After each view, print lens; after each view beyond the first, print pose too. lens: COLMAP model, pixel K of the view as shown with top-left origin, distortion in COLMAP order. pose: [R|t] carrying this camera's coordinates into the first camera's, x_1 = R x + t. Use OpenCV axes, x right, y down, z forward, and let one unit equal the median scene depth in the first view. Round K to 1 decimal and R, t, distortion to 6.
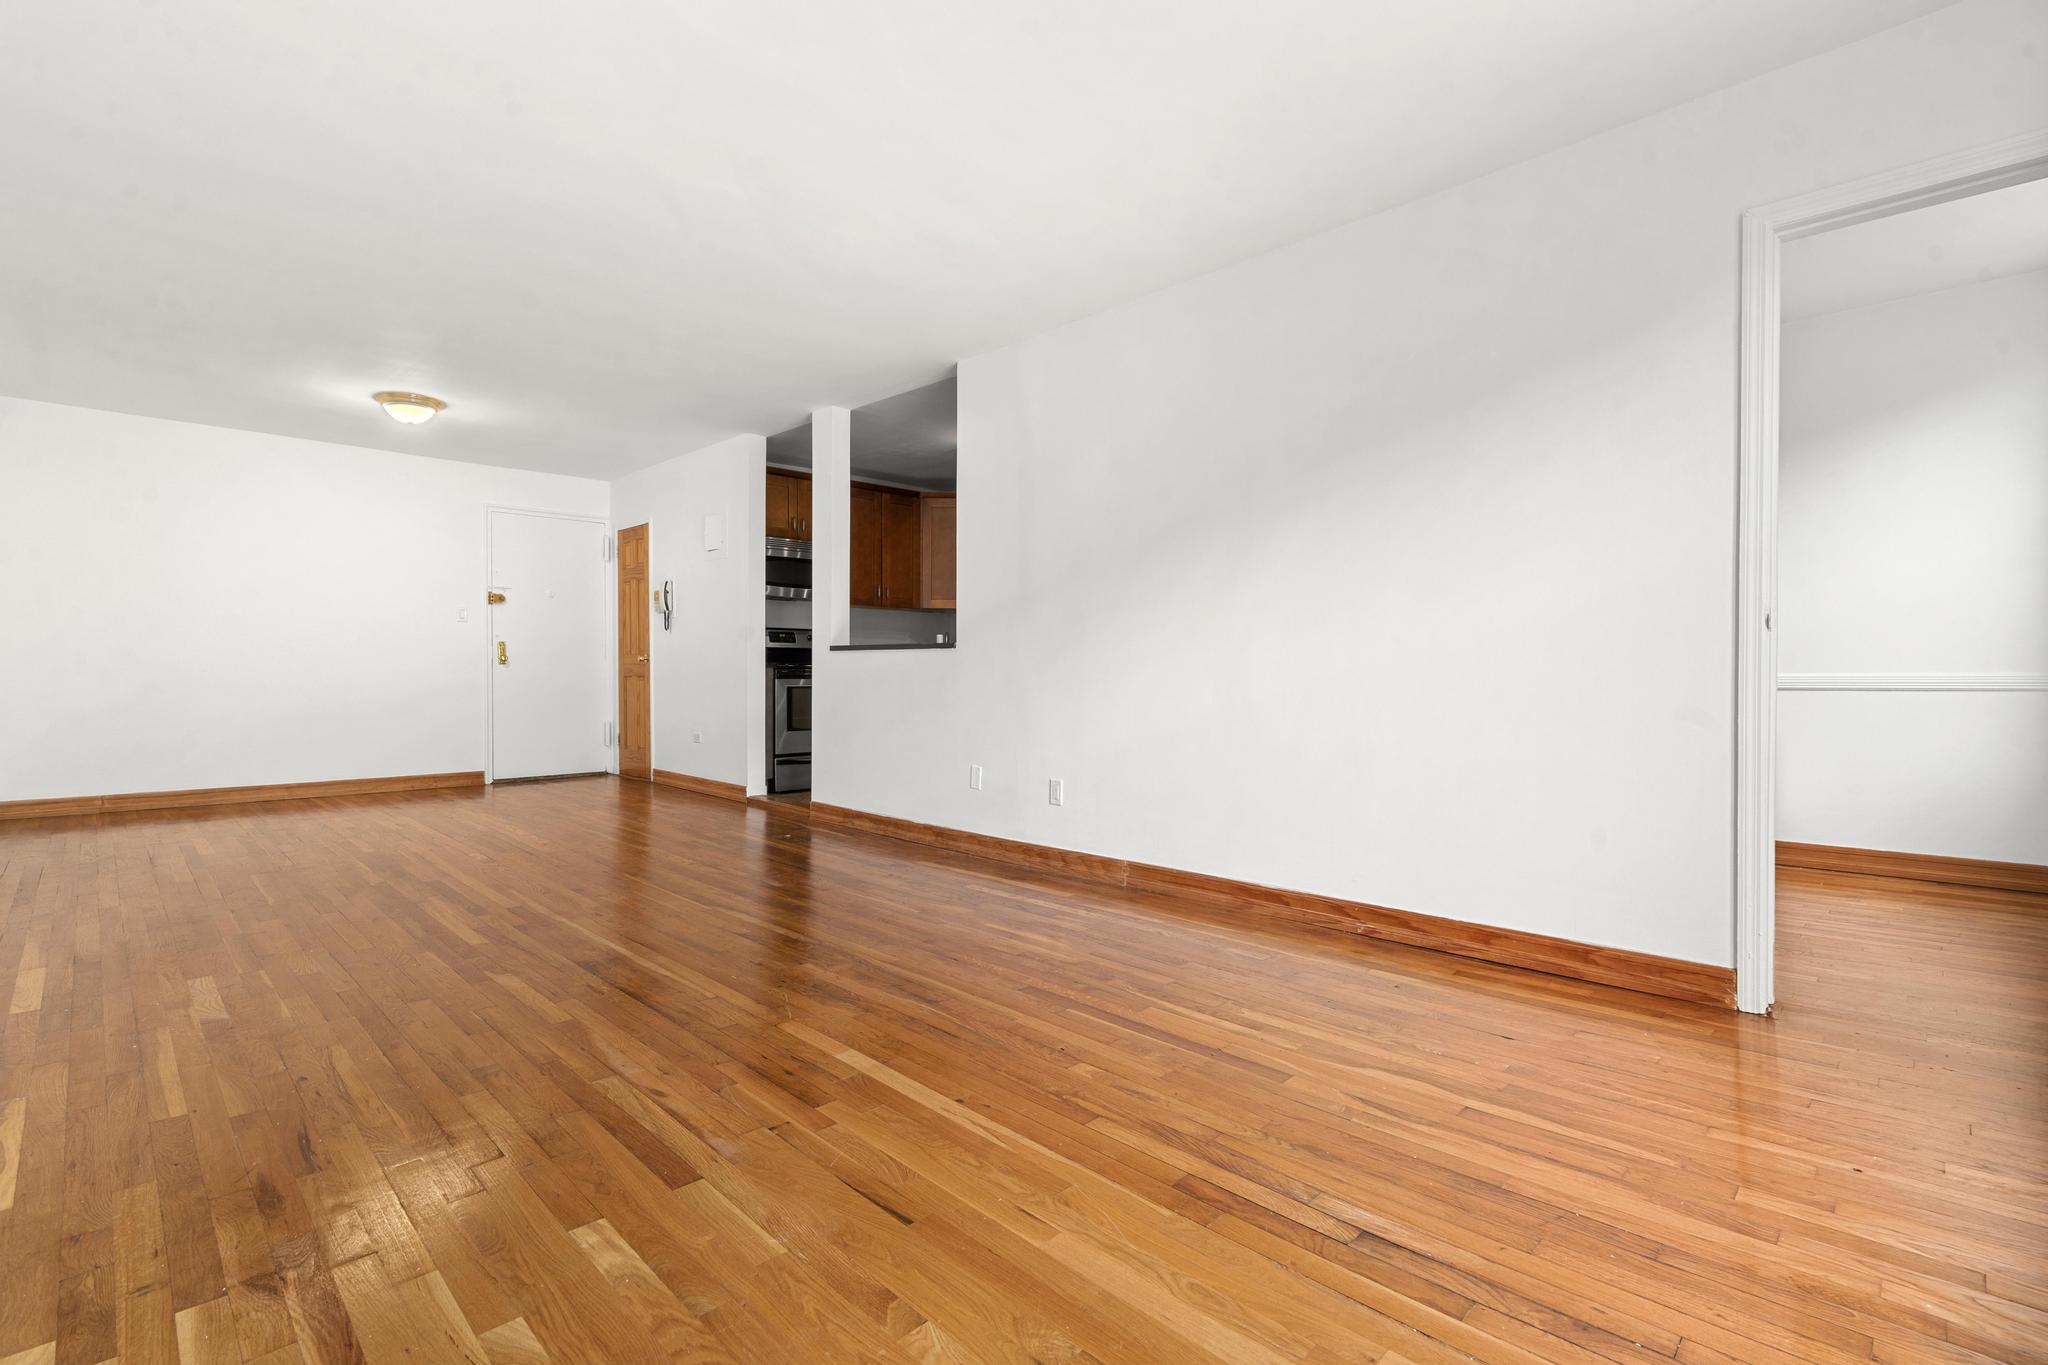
lens RADIAL K [[935.4, 0, 1024.1], [0, 935.4, 673.4], [0, 0, 1]] dist [-0.011156, 0.003689]
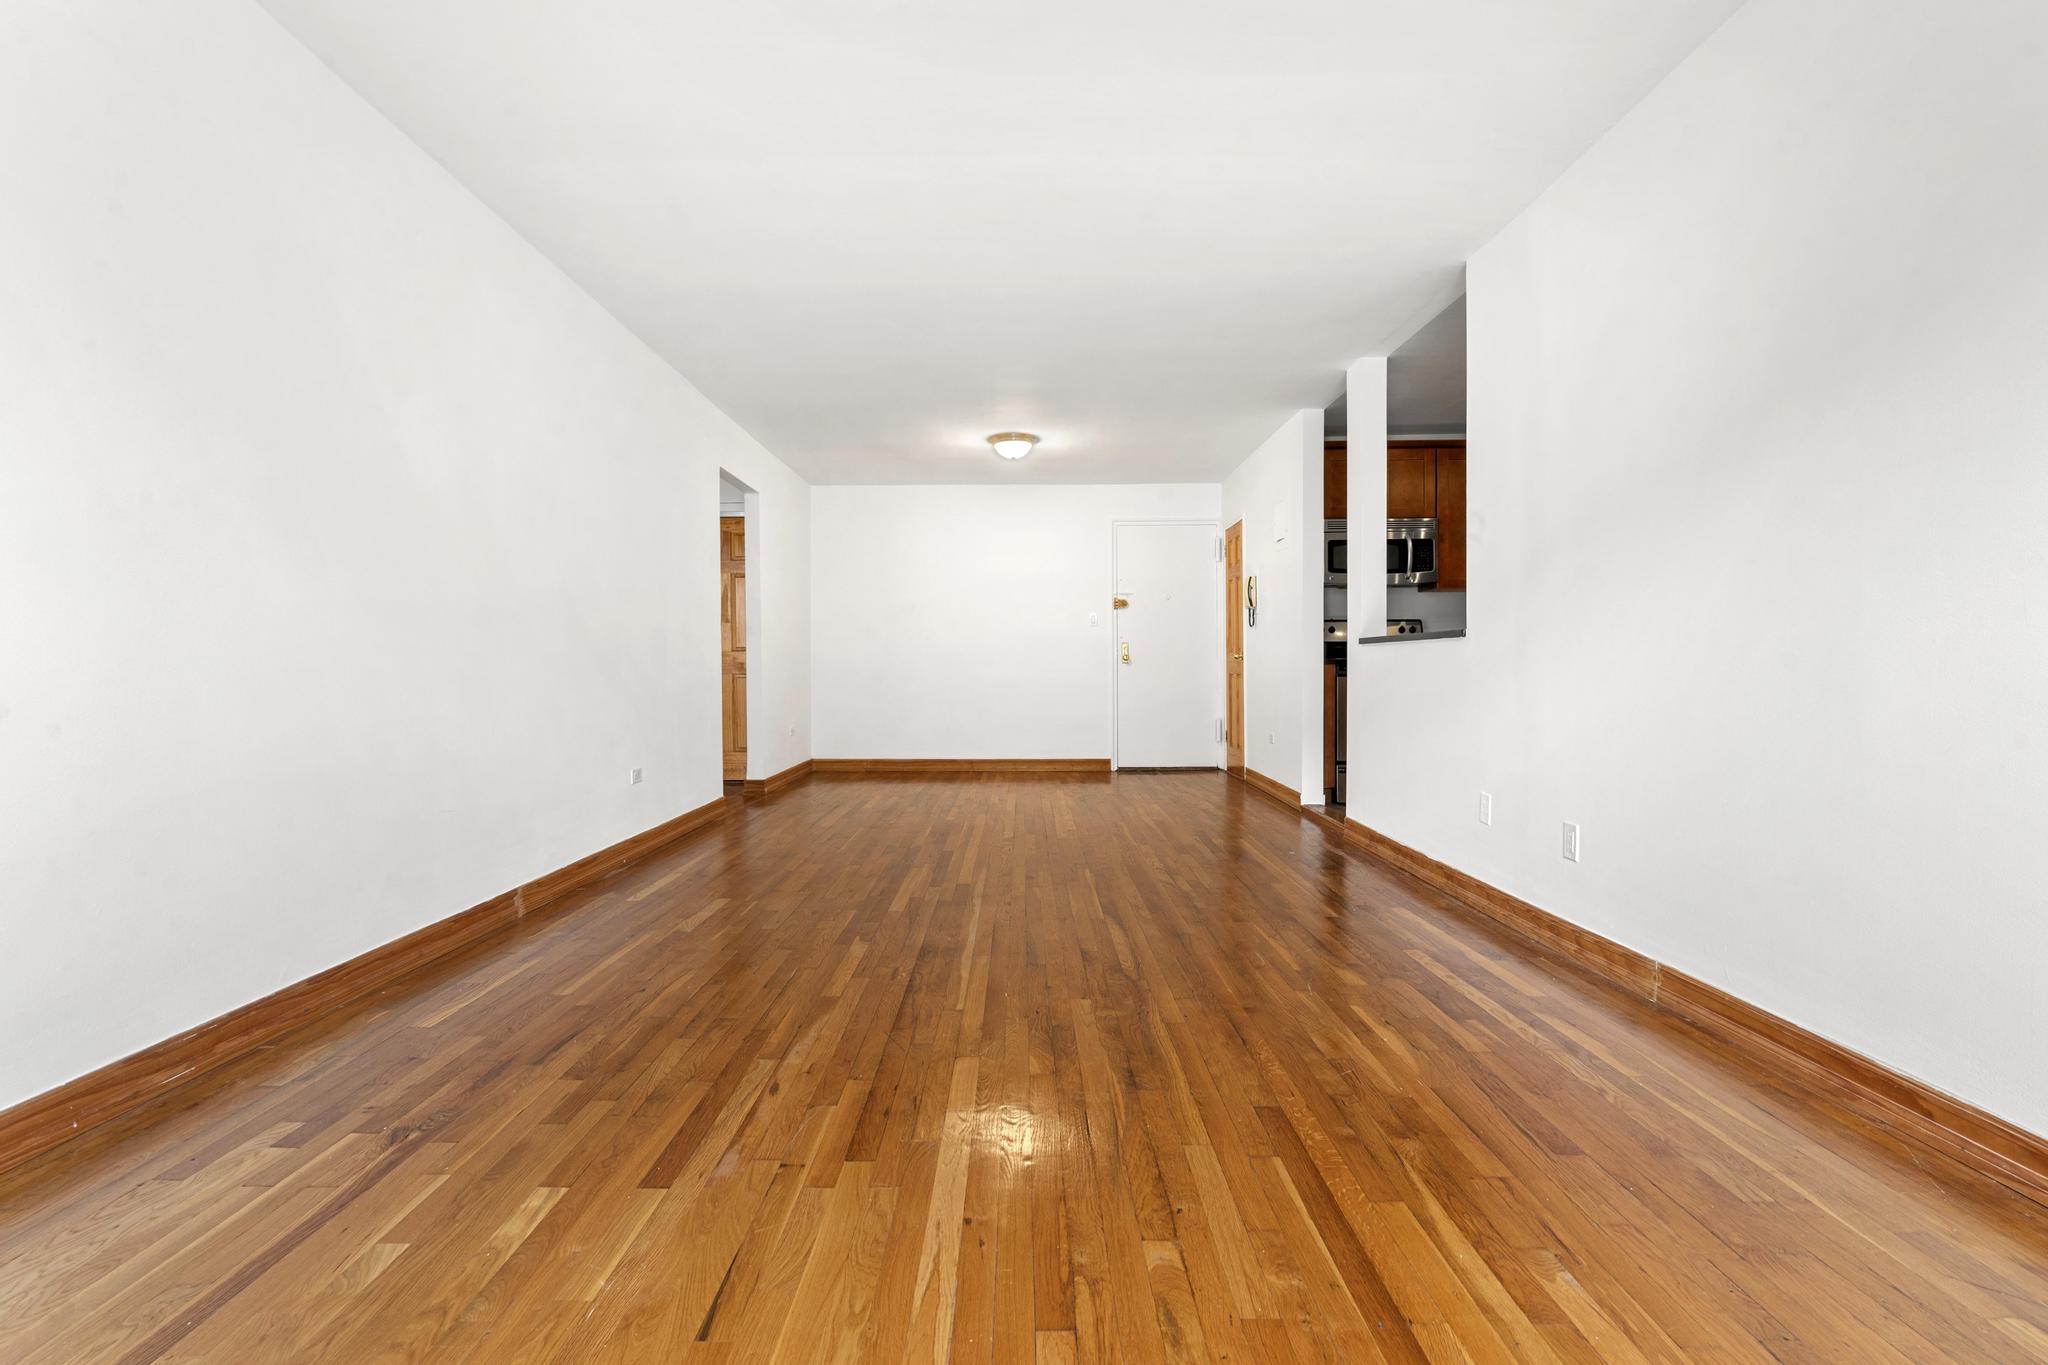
lens RADIAL K [[935.4, 0, 1014.4], [0, 935.4, 682.0], [0, 0, 1]] dist [-0.011156, 0.003689]
pose [[0.699506, 0.004864, -0.714611, 0.193747], [0.003753, 0.999938, 0.010480, 0.000505], [0.714617, -0.010013, 0.699444, 0.185976]]
